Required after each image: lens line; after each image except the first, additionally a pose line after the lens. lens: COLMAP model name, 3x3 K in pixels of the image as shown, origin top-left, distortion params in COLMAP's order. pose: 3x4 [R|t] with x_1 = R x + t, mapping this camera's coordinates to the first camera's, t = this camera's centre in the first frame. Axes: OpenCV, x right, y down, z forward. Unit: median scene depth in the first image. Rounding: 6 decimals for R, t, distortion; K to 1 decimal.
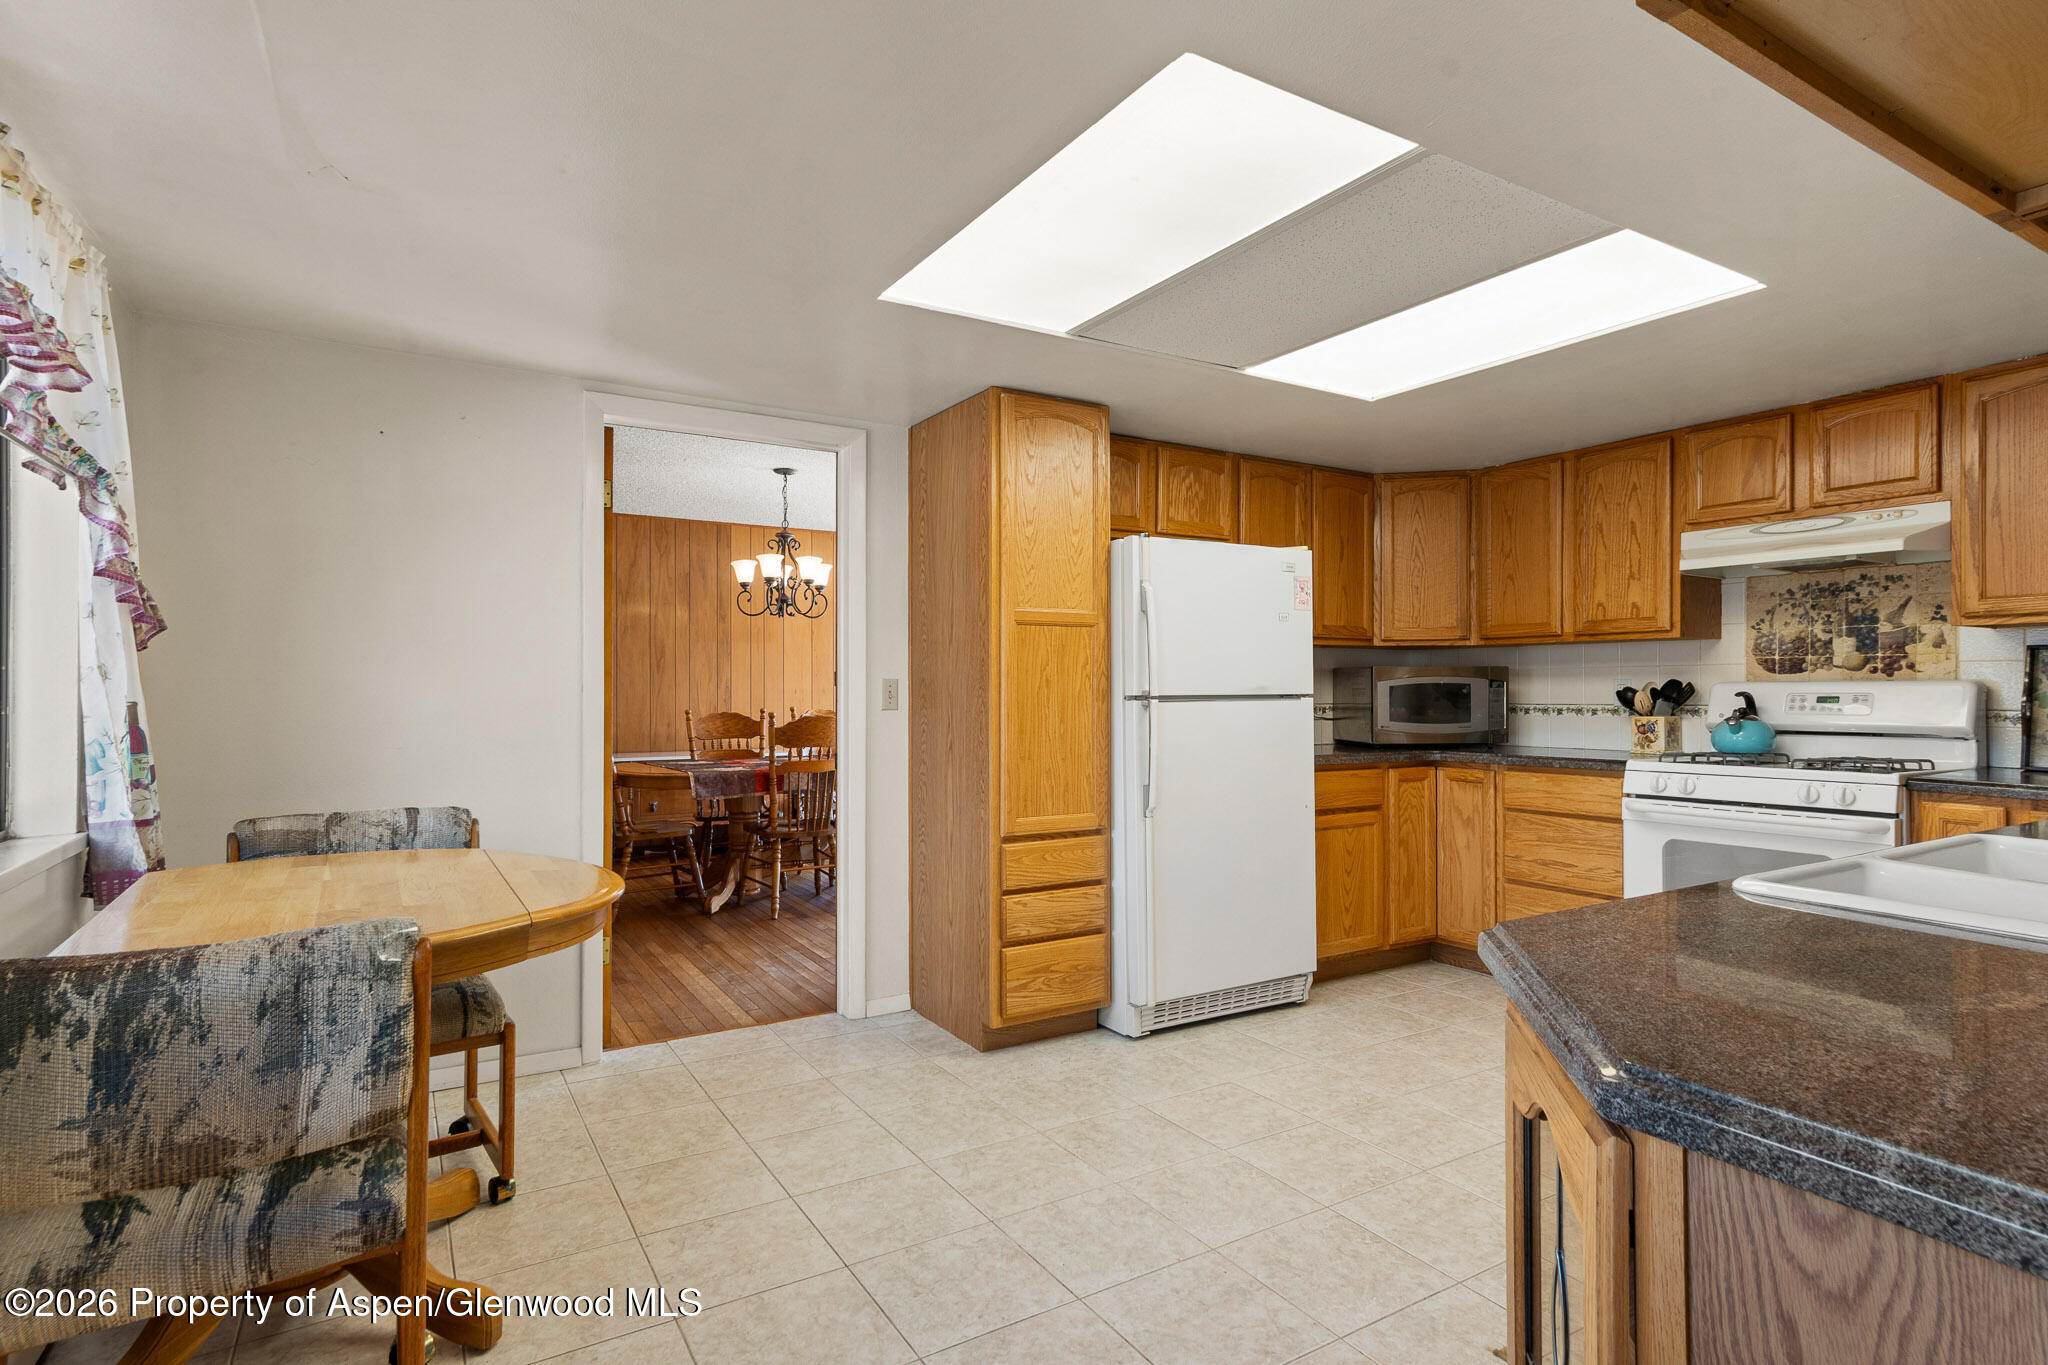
lens RADIAL K [[1033.7, 0, 1028.2], [0, 1033.7, 683.8], [0, 0, 1]] dist [-0.002089, 0.010191]
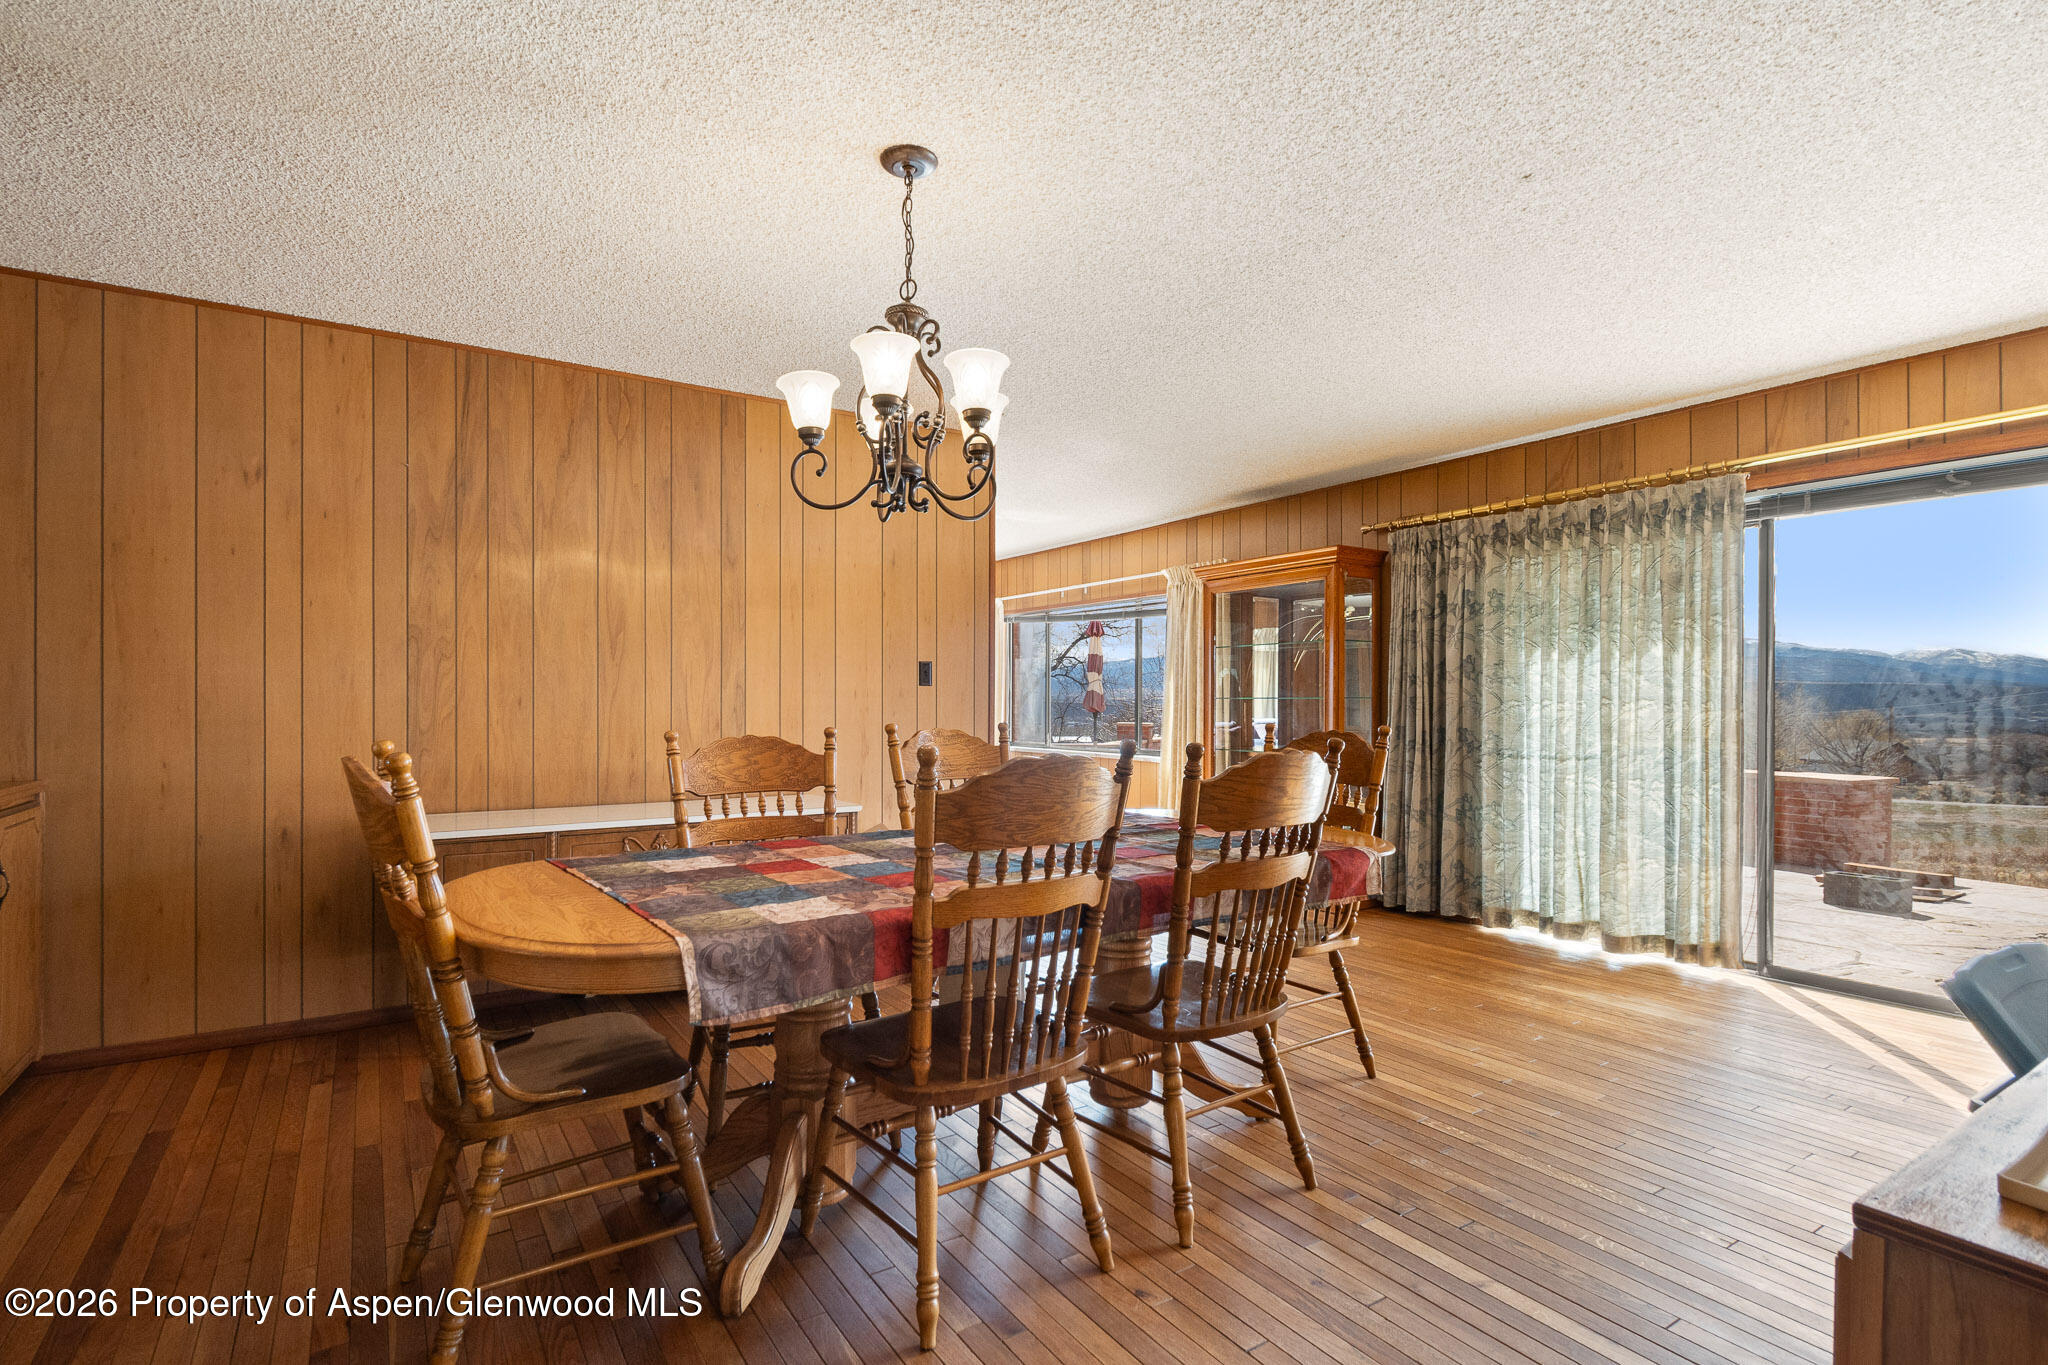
lens RADIAL K [[1011.6, 0, 1022.6], [0, 1011.6, 691.6], [0, 0, 1]] dist [-0.004644, 0.000578]
pose [[0.999707, 0.001244, 0.024188, -0.184482], [-0.001233, 0.999999, -0.000459, 0.007840], [-0.024189, 0.000429, 0.999707, 0.549979]]
